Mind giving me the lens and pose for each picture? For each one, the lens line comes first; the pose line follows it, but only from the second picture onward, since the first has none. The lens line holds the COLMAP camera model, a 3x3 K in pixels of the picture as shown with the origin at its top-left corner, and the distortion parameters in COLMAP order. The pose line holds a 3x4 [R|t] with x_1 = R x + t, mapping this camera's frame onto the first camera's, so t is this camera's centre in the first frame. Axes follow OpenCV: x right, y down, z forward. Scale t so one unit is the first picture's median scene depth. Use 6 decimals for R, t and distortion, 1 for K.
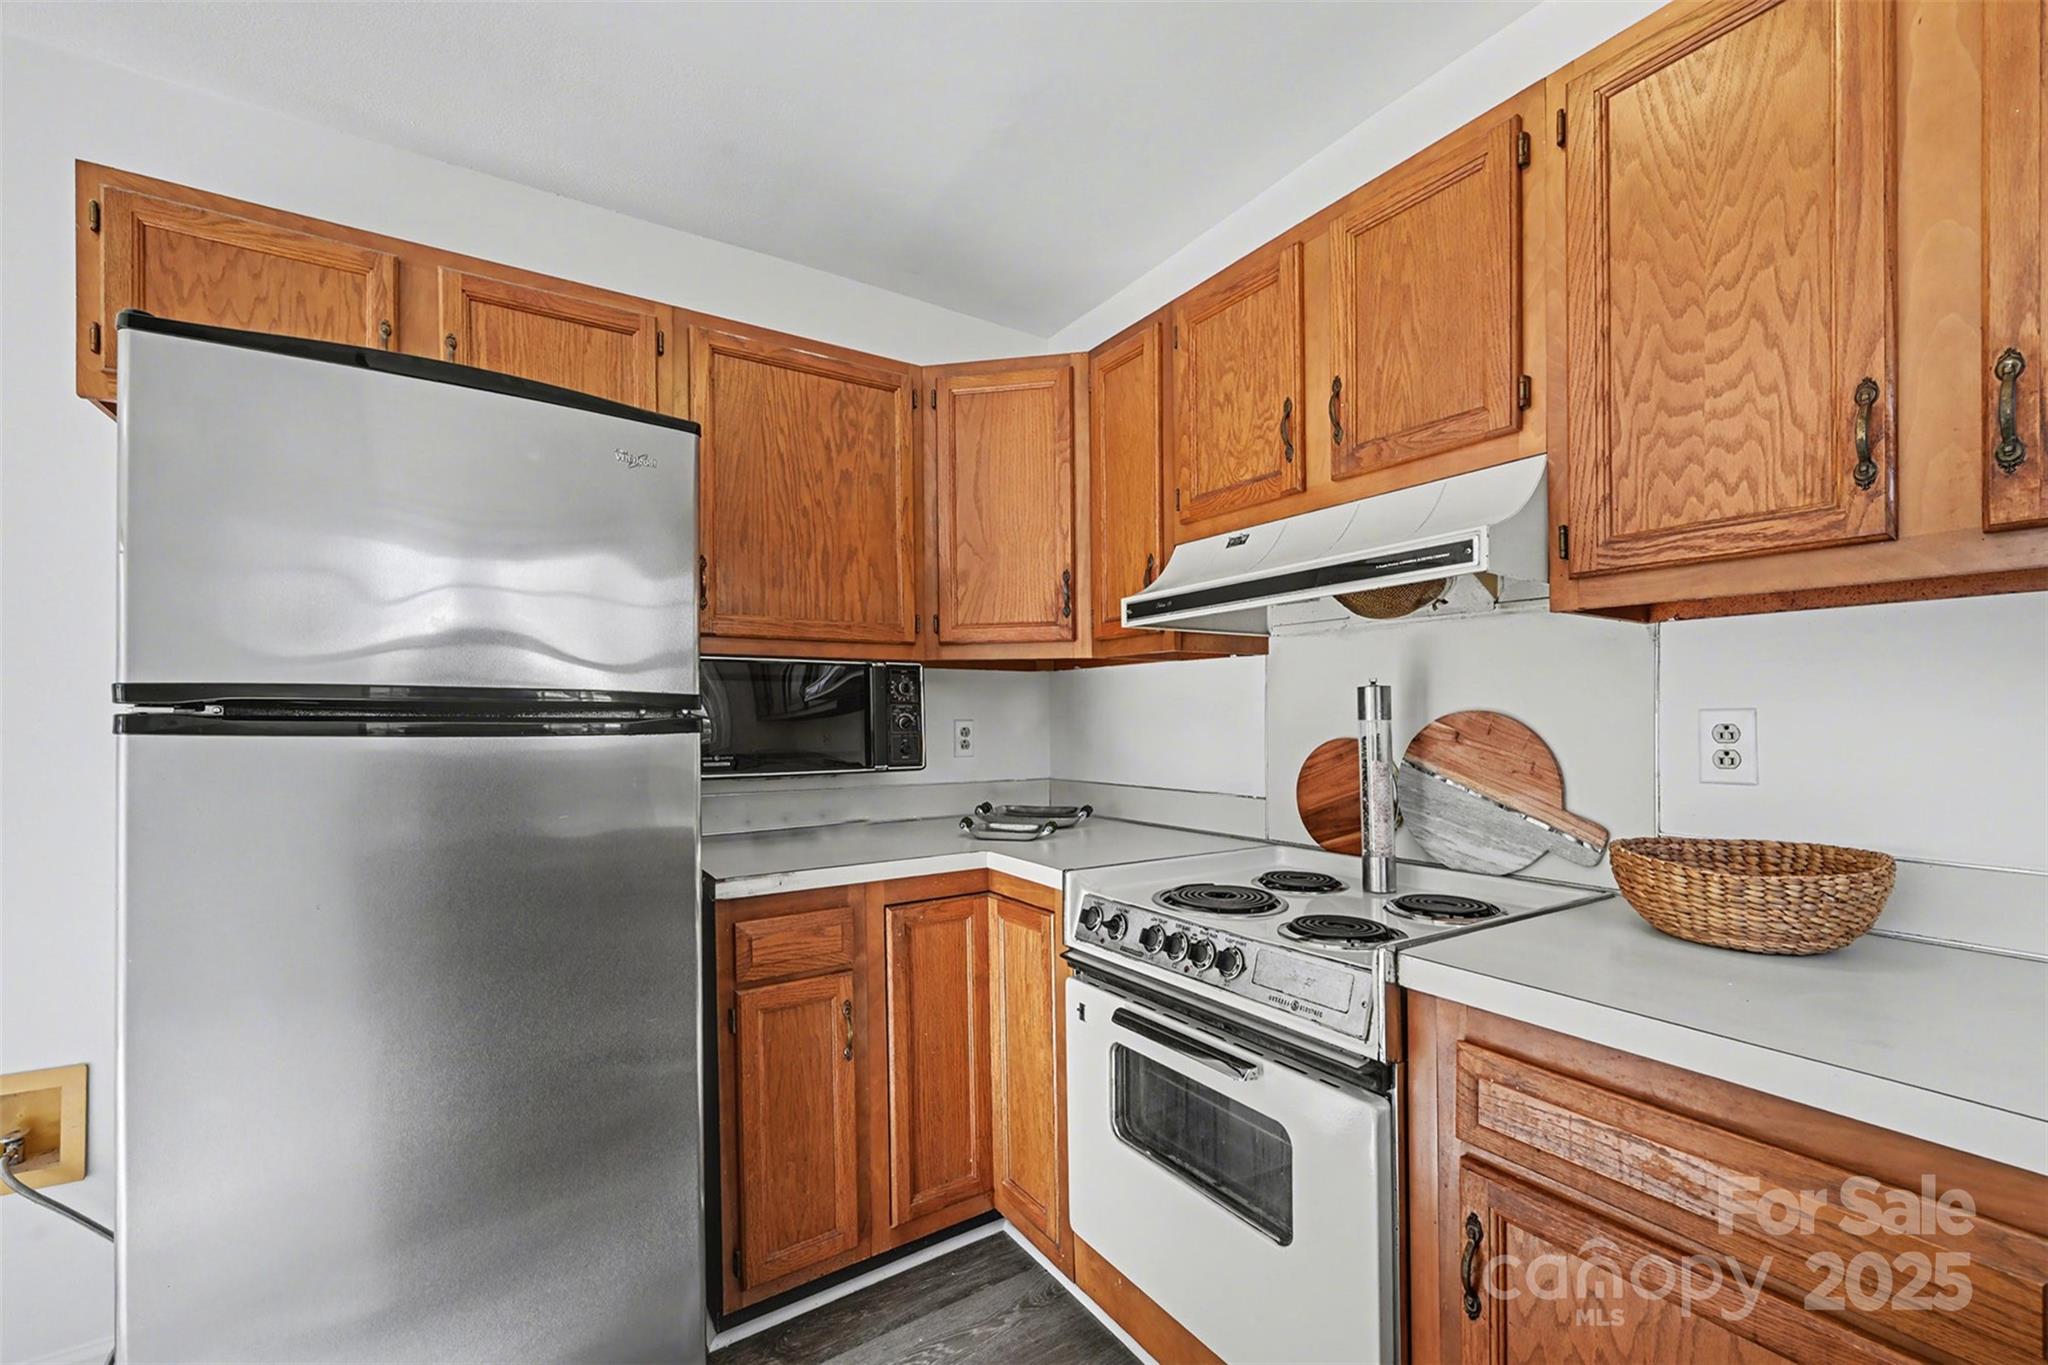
lens RADIAL K [[842.1, 0, 1023.5], [0, 842.1, 720.4], [0, 0, 1]] dist [0.000479, -0.000028]
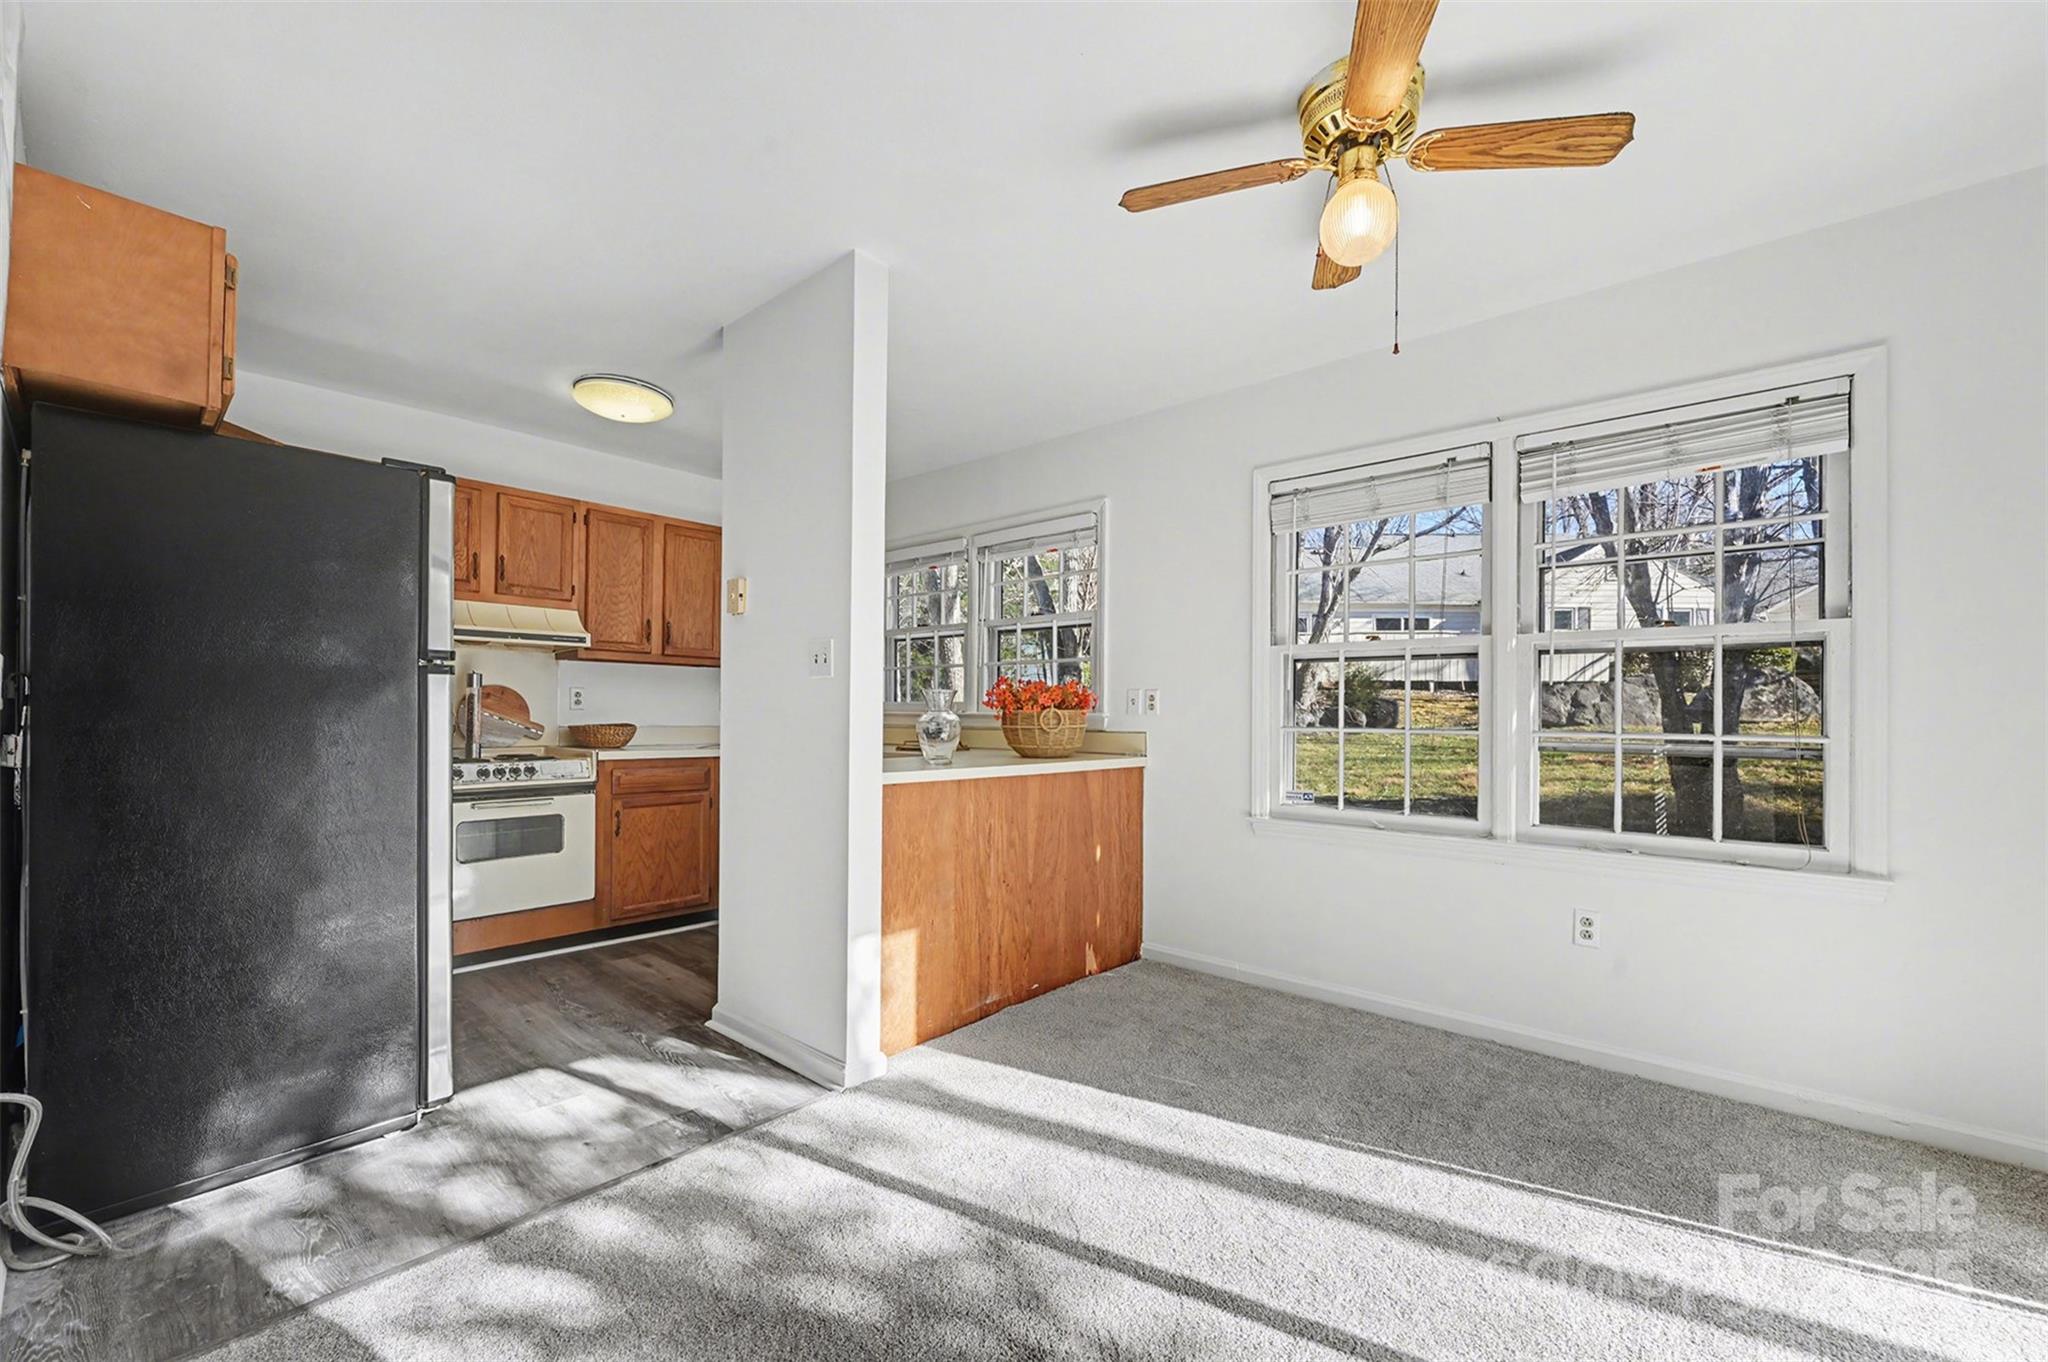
lens RADIAL K [[842.1, 0, 1023.5], [0, 842.1, 718.9], [0, 0, 1]] dist [0.000479, -0.000028]
pose [[-0.260468, 0.002440, 0.965479, -2.958025], [-0.004818, 0.999981, -0.003827, 0.118247], [-0.965470, -0.005648, -0.260451, 0.137831]]
